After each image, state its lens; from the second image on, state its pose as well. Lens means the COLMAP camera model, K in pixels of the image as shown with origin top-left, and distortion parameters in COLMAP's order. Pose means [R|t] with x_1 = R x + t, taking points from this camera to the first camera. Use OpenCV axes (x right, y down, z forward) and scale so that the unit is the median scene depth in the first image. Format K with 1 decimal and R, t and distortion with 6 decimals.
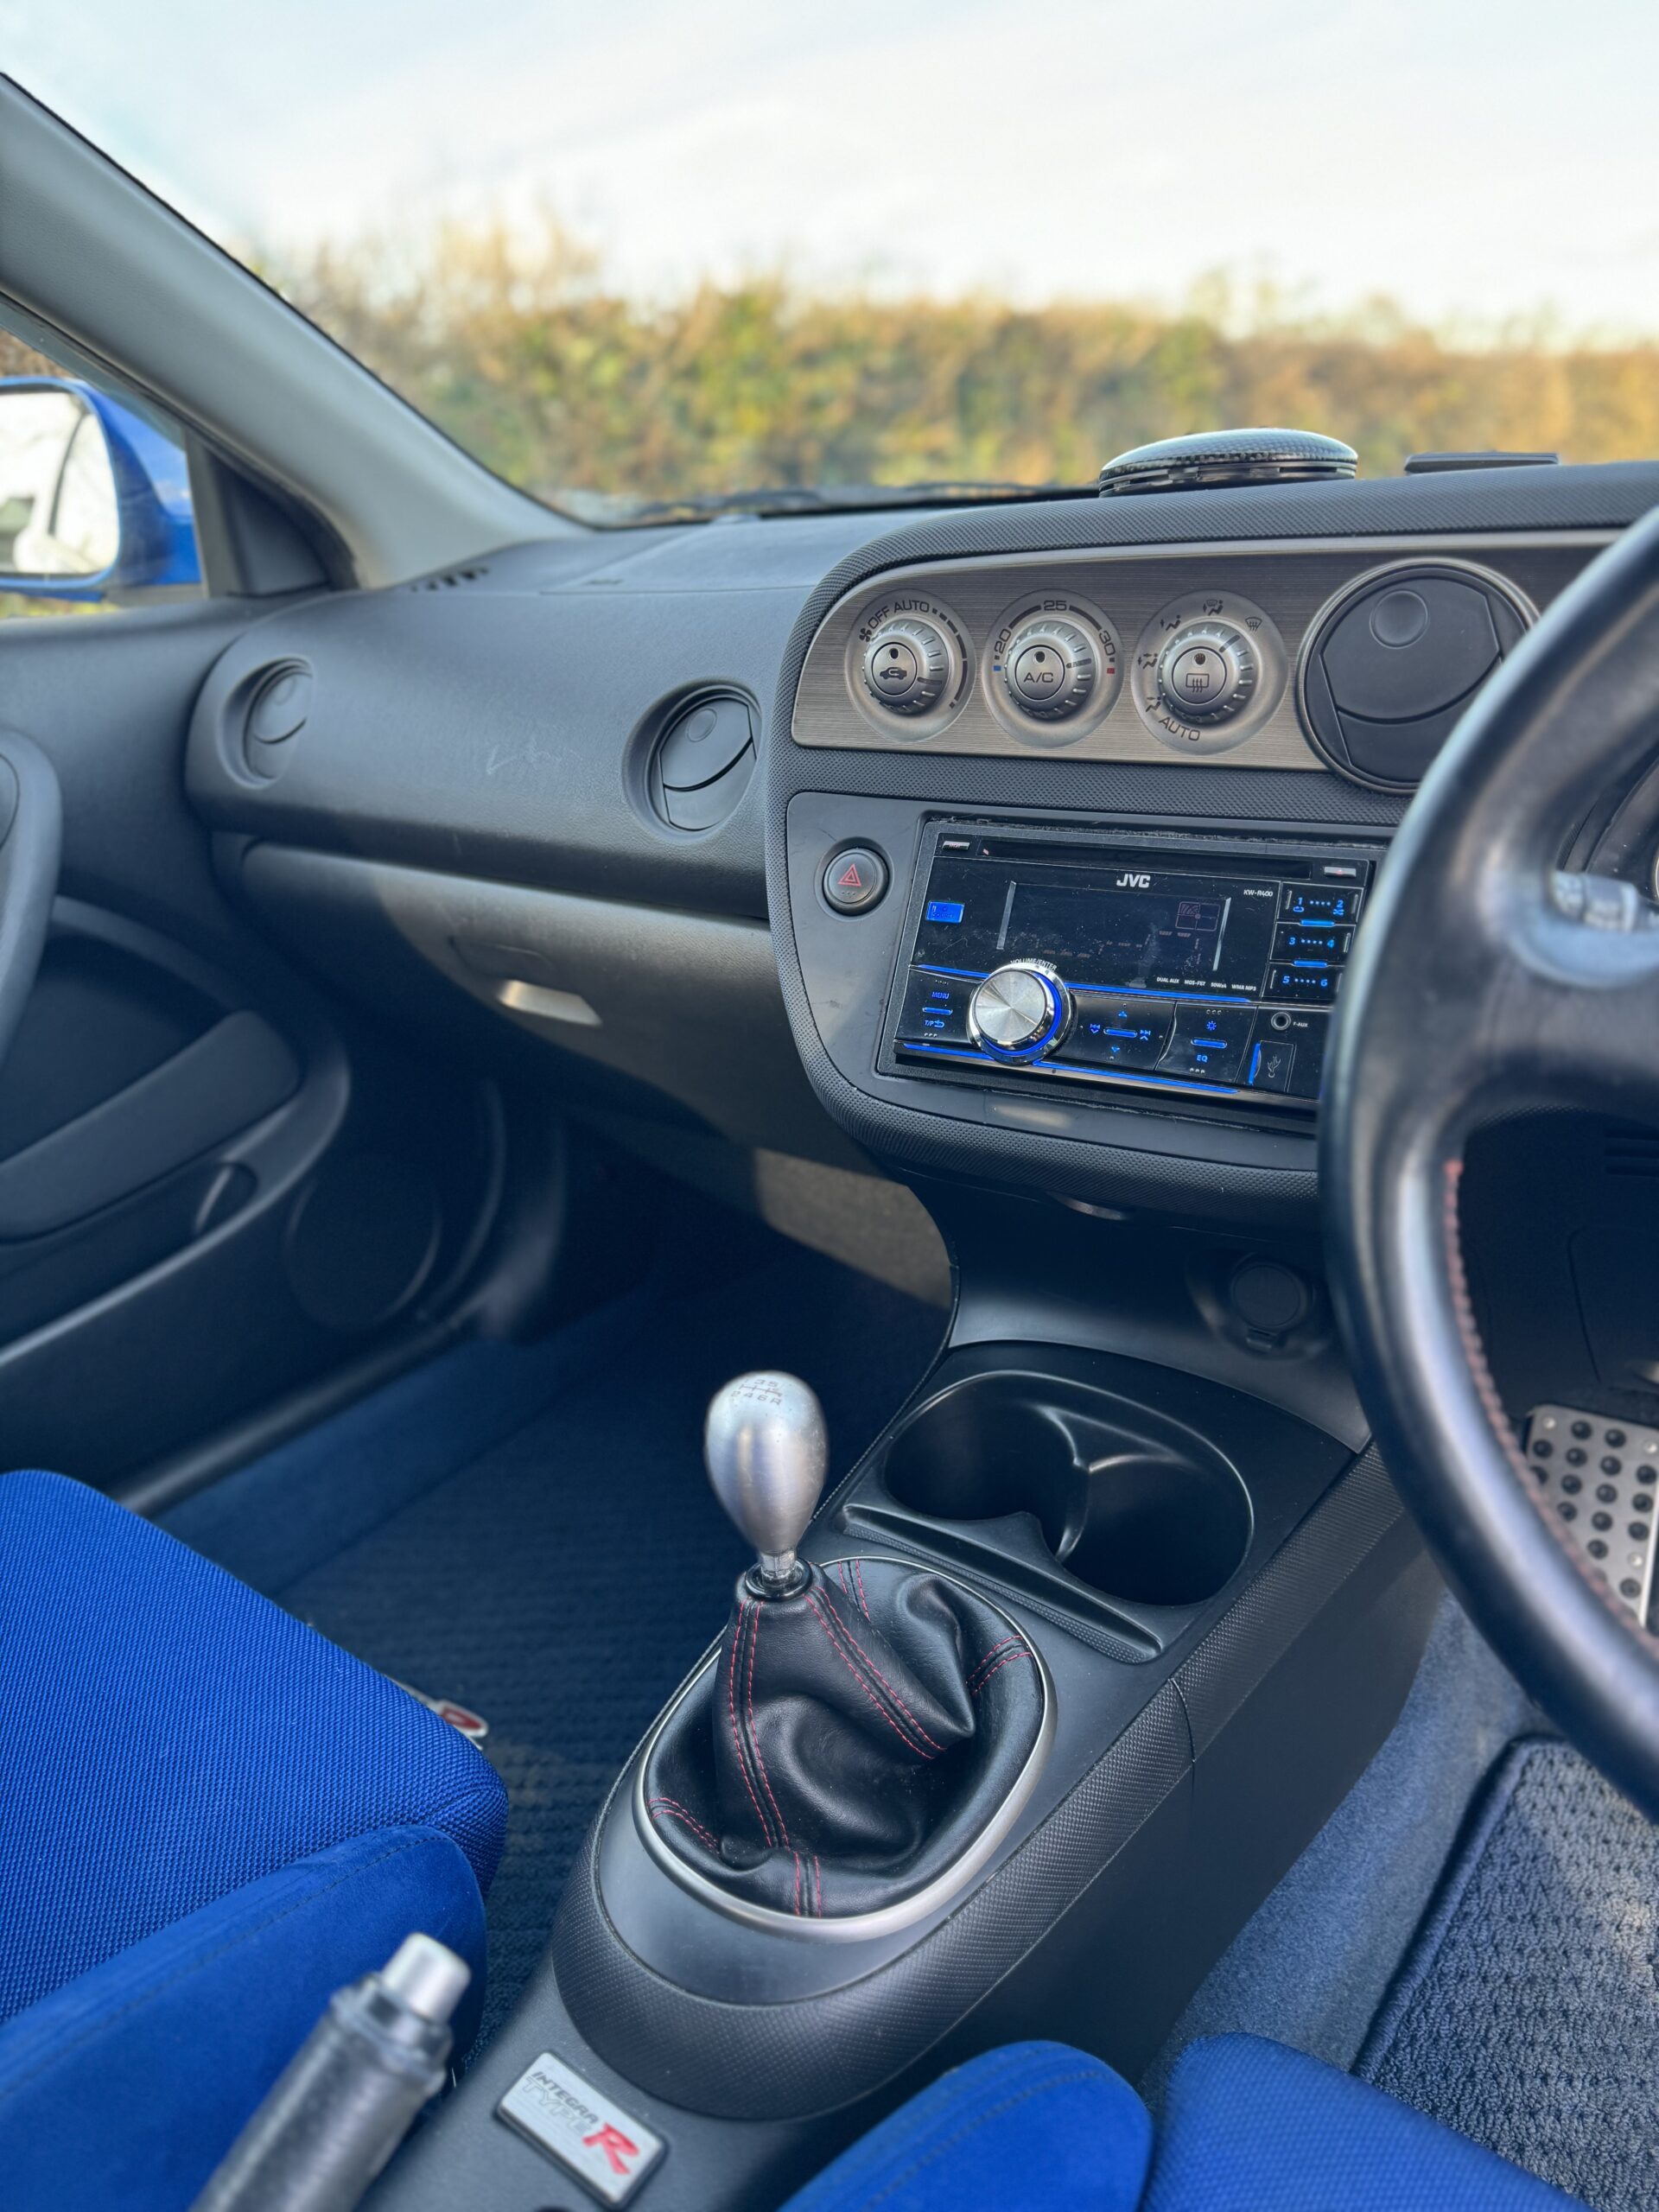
lens RADIAL K [[1553.5, 0, 818.9], [0, 1553.5, 1113.4], [0, 0, 1]] dist [0.049940, -0.054765]
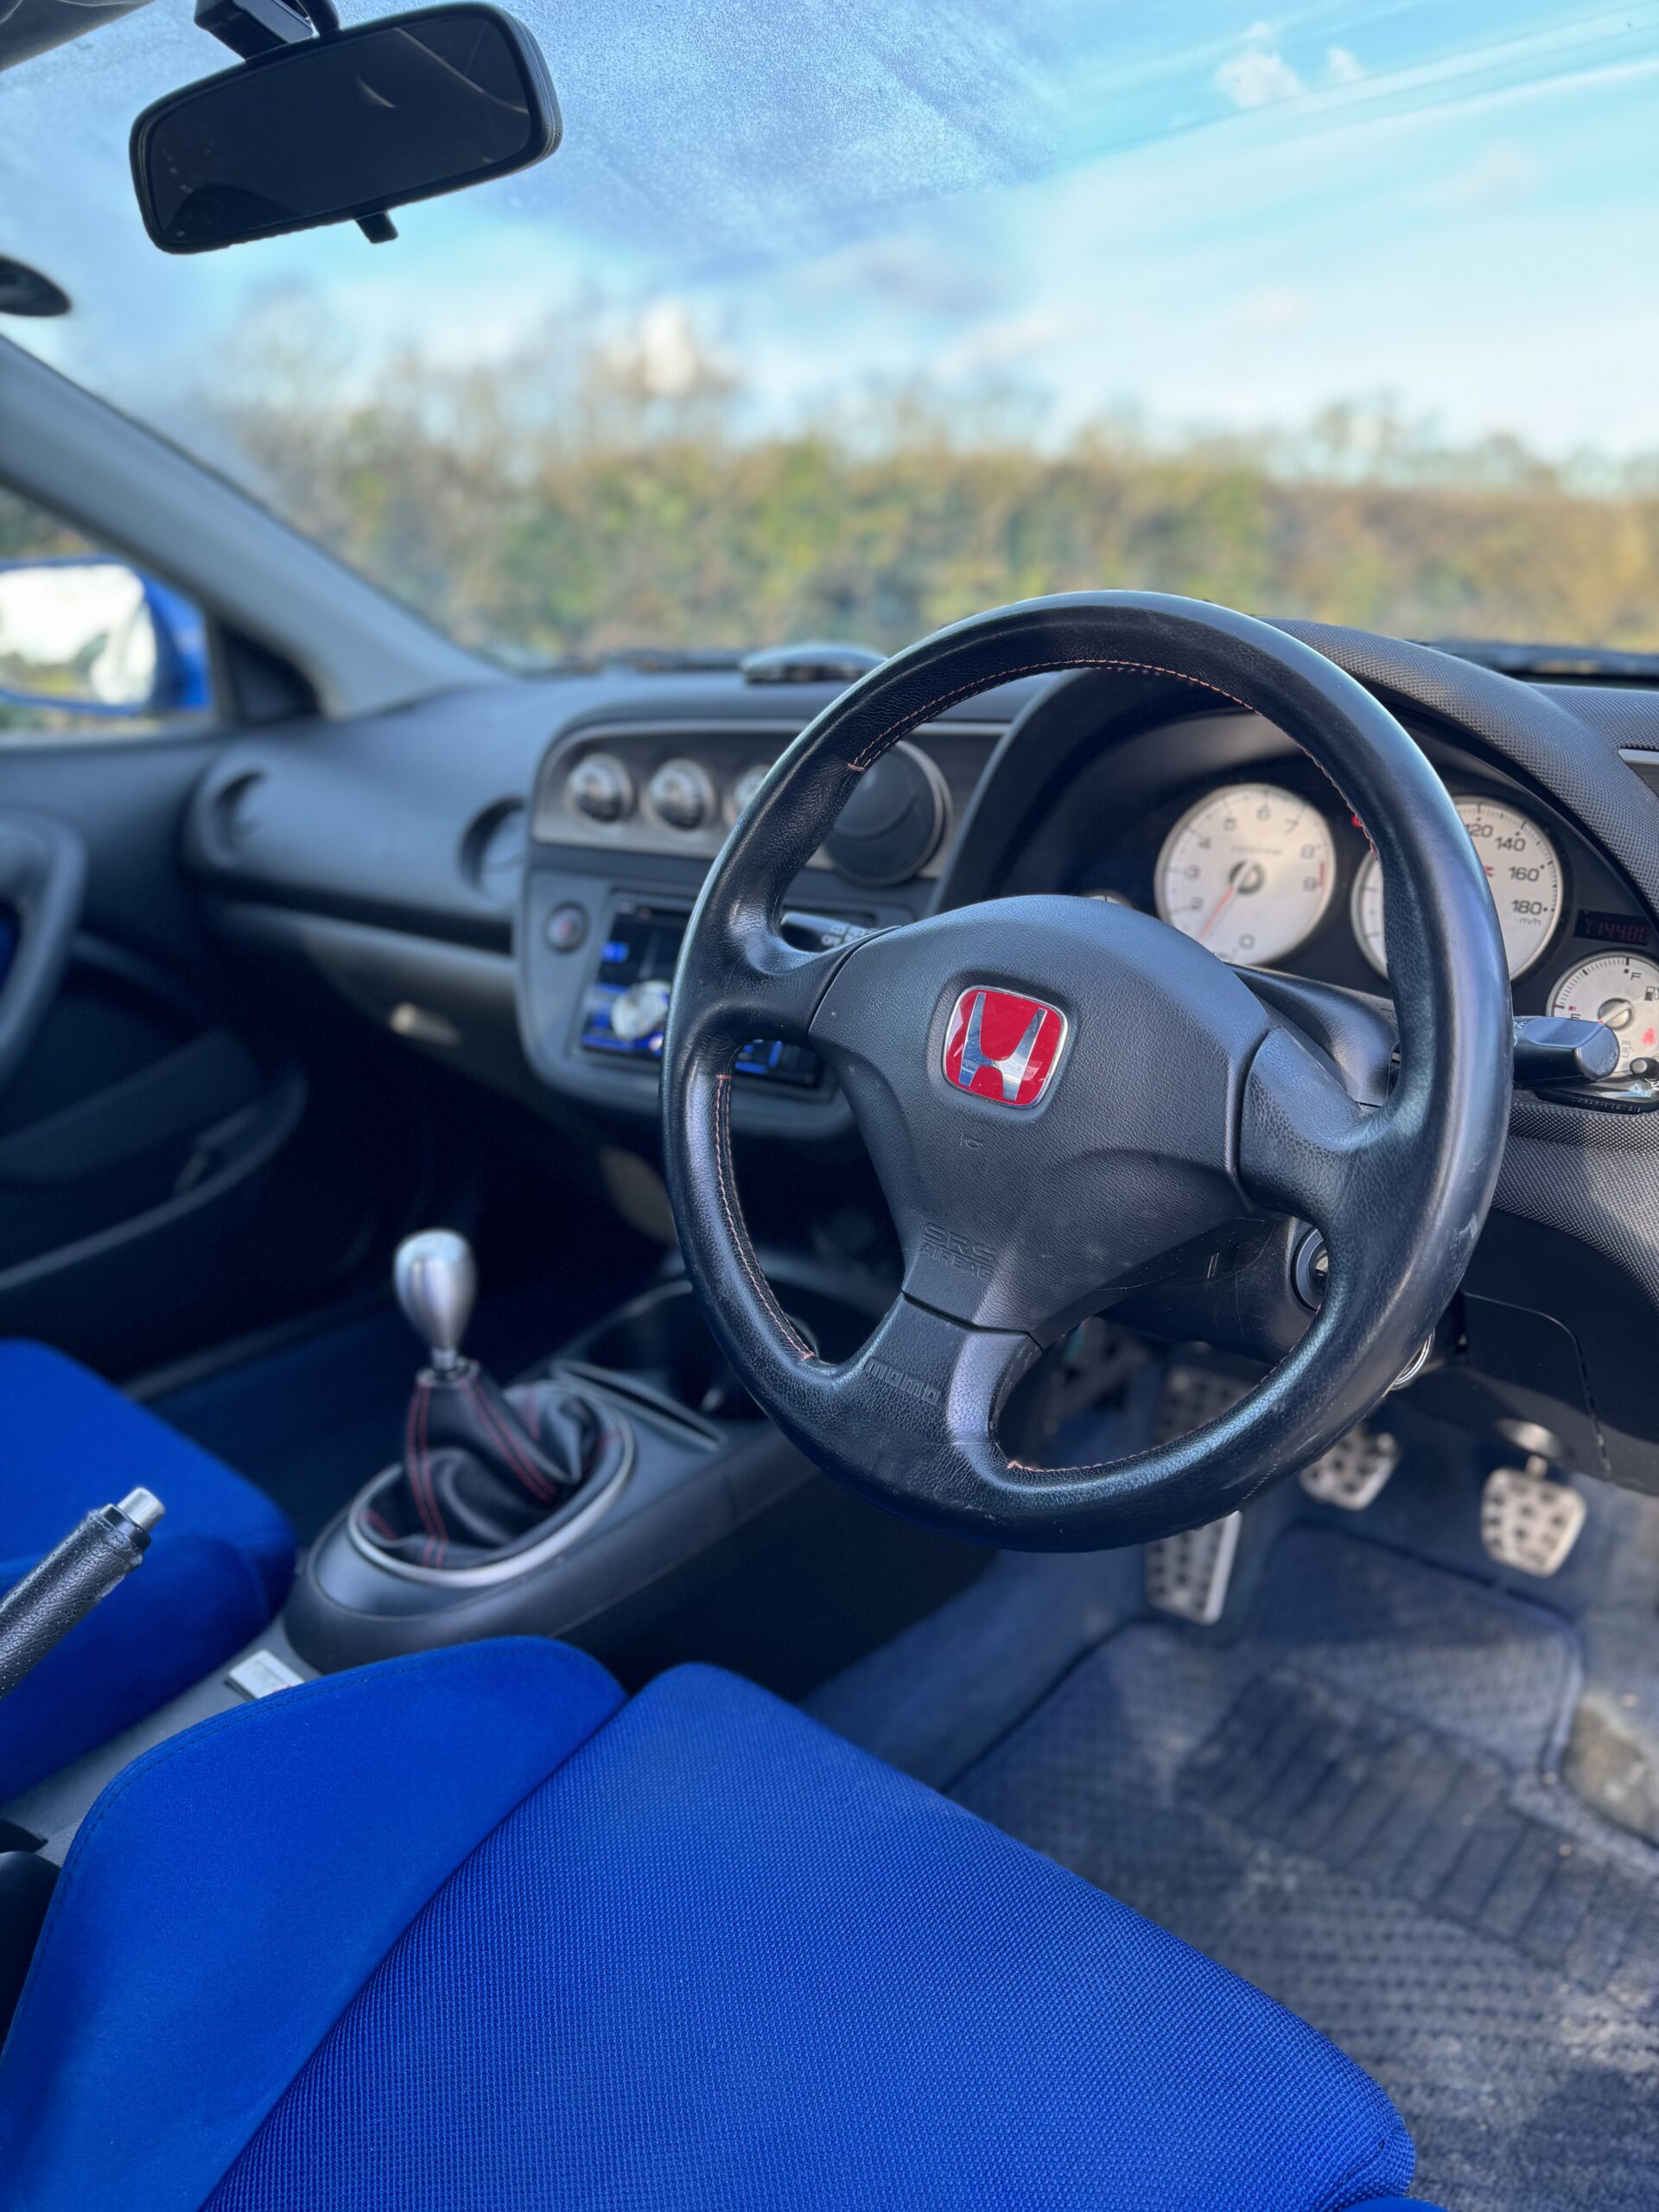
lens RADIAL K [[1553.5, 0, 839.6], [0, 1553.5, 1102.5], [0, 0, 1]] dist [0.049940, -0.054765]
pose [[0.997971, 0.040139, -0.049425, 0.264019], [-0.043502, 0.996670, -0.068974, 0.076679], [0.046492, 0.070984, 0.996393, -0.334879]]
